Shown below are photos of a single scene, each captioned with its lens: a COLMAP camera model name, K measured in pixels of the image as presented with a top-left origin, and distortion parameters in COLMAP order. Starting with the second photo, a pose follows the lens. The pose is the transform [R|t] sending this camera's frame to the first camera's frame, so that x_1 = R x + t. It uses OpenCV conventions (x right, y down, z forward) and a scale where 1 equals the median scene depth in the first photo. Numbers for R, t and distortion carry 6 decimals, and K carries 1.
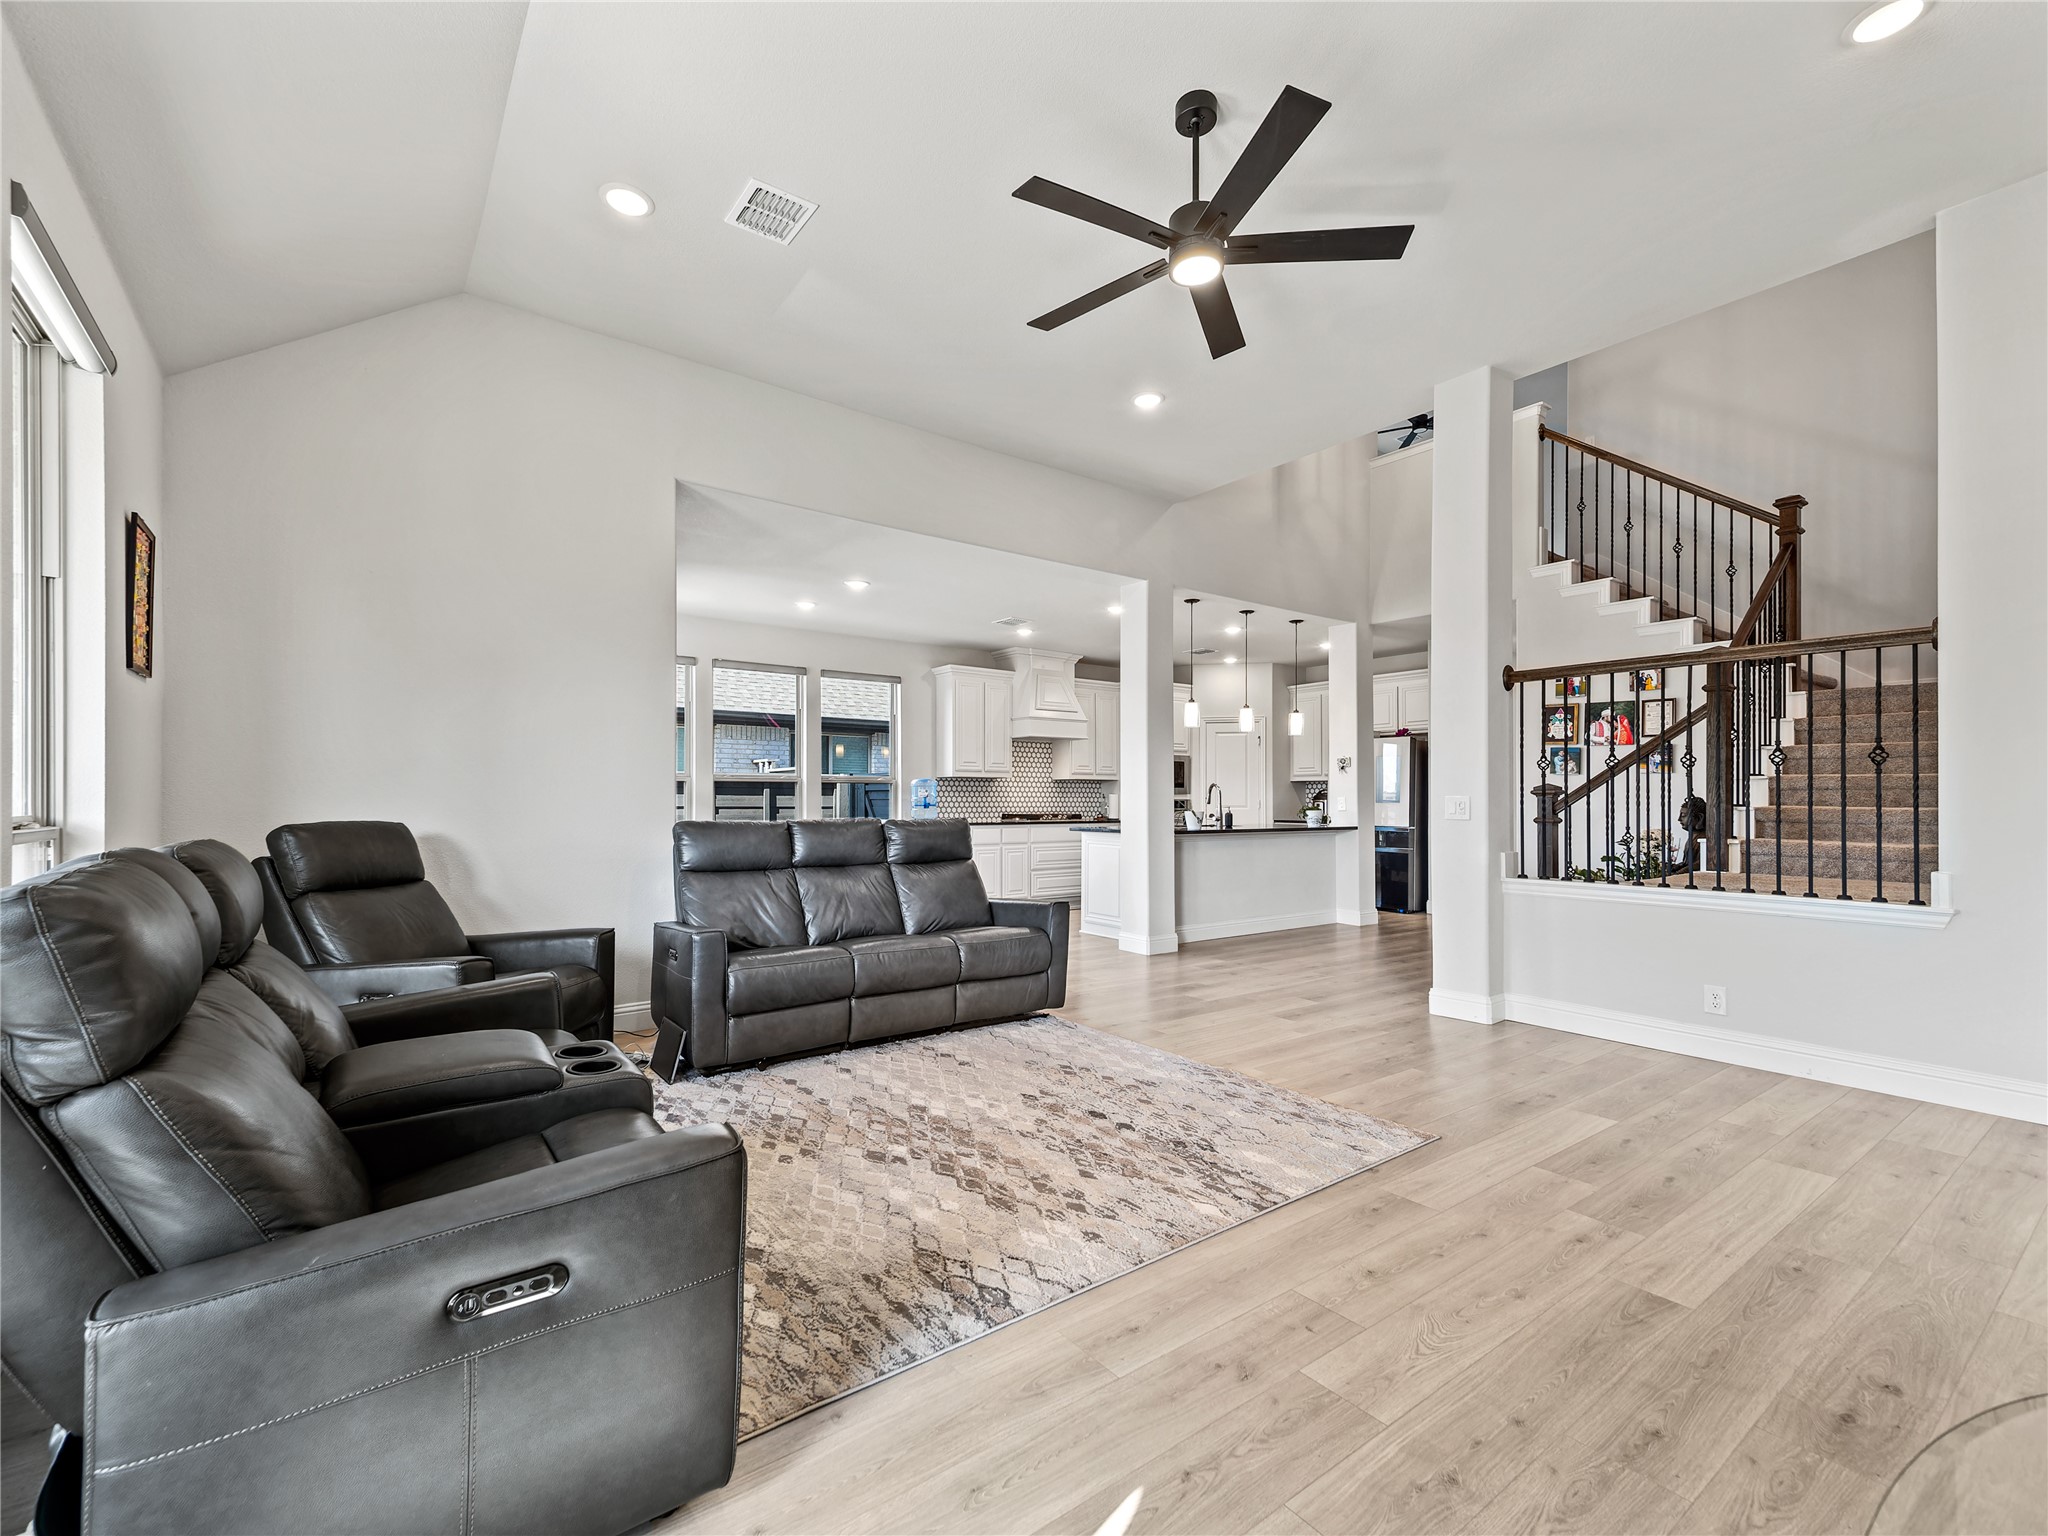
lens RADIAL K [[882.5, 0, 1024.0], [0, 882.5, 768.0], [0, 0, 1]] dist [0.045684, -0.014507]
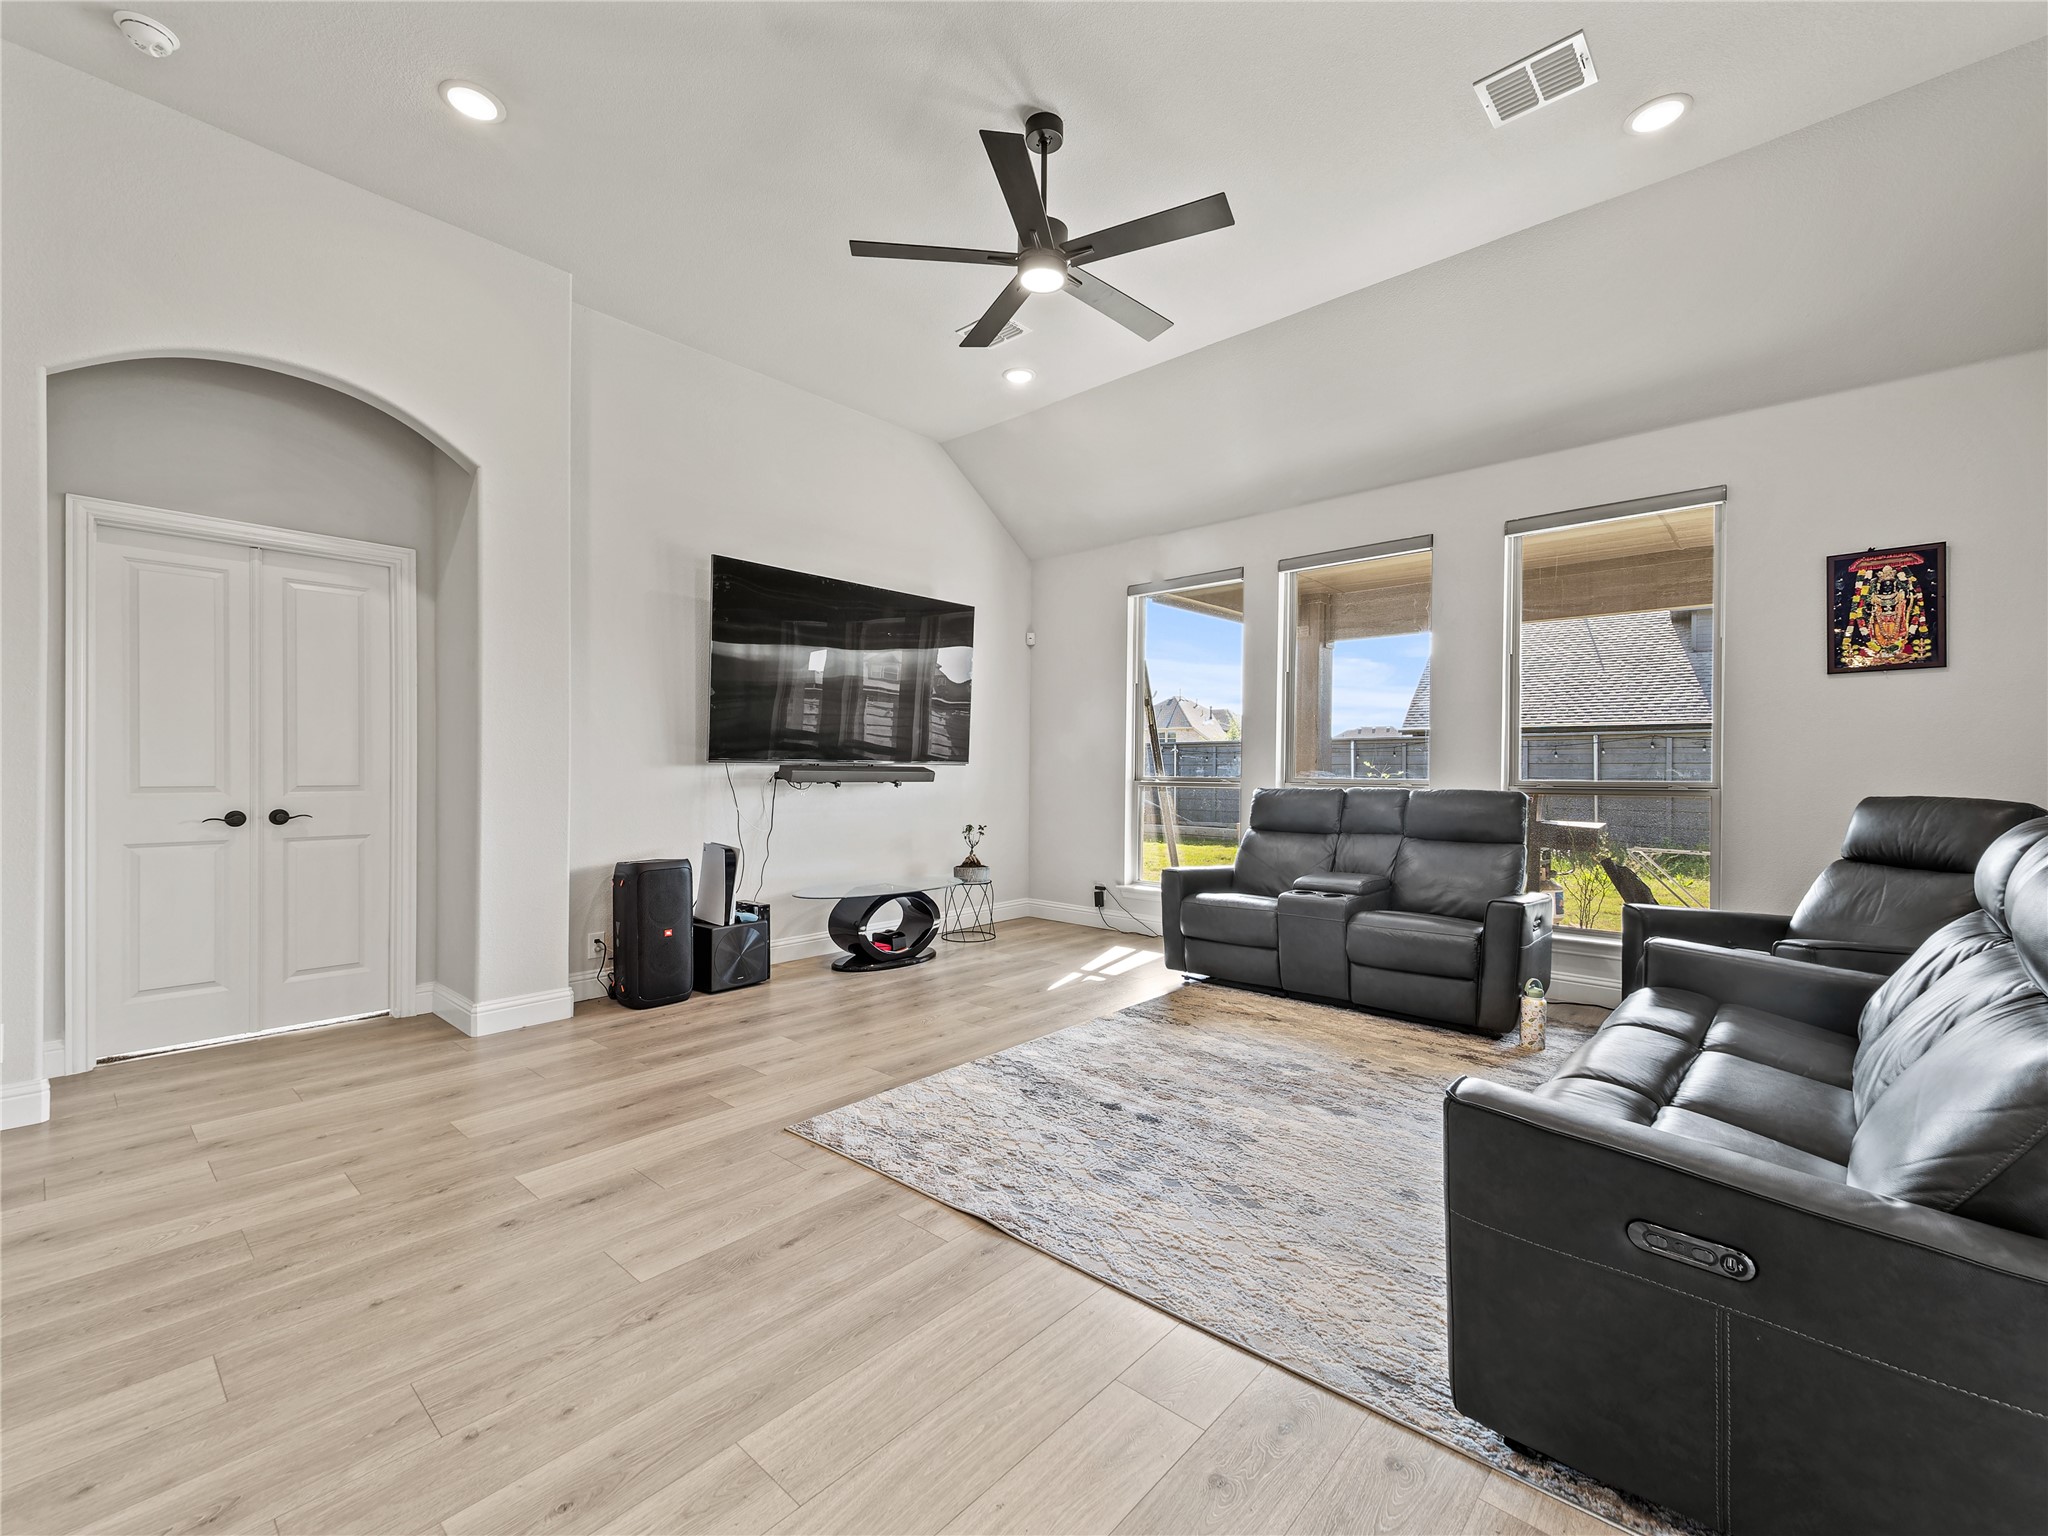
lens RADIAL K [[882.5, 0, 1024.0], [0, 882.5, 768.0], [0, 0, 1]] dist [0.045684, -0.014507]
pose [[-0.981516, -0.007000, -0.191251, 0.437960], [0.000398, 0.999254, -0.038620, 0.078702], [0.191379, -0.037982, -0.980781, 2.154163]]
